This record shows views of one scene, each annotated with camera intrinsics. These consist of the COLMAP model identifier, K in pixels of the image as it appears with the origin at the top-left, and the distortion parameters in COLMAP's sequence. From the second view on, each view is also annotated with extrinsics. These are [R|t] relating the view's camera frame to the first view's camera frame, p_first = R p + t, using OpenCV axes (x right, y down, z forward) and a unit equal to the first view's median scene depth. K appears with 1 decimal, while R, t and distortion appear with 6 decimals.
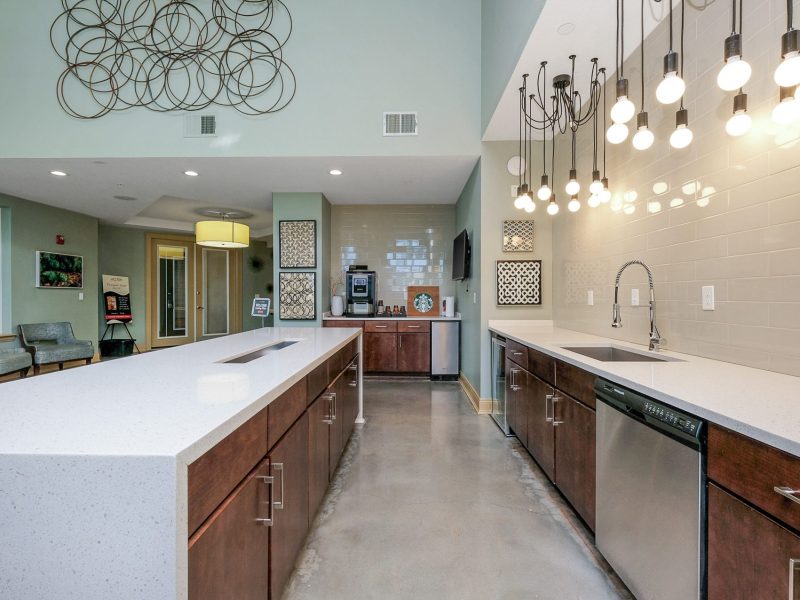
lens RADIAL K [[399.8, 0, 401.3], [0, 399.8, 296.7], [0, 0, 1]] dist [0.000394, 0.000187]
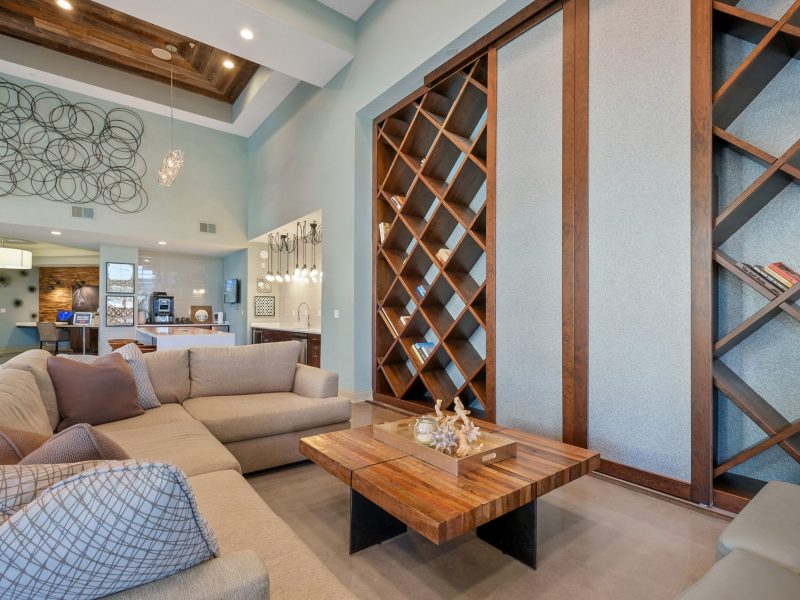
lens RADIAL K [[399.8, 0, 403.2], [0, 399.8, 307.7], [0, 0, 1]] dist [0.000394, 0.000187]
pose [[0.776573, 0.013552, 0.629882, -0.509444], [-0.007062, 0.999893, -0.012806, -0.003995], [-0.629988, 0.005496, 0.776585, -1.222963]]
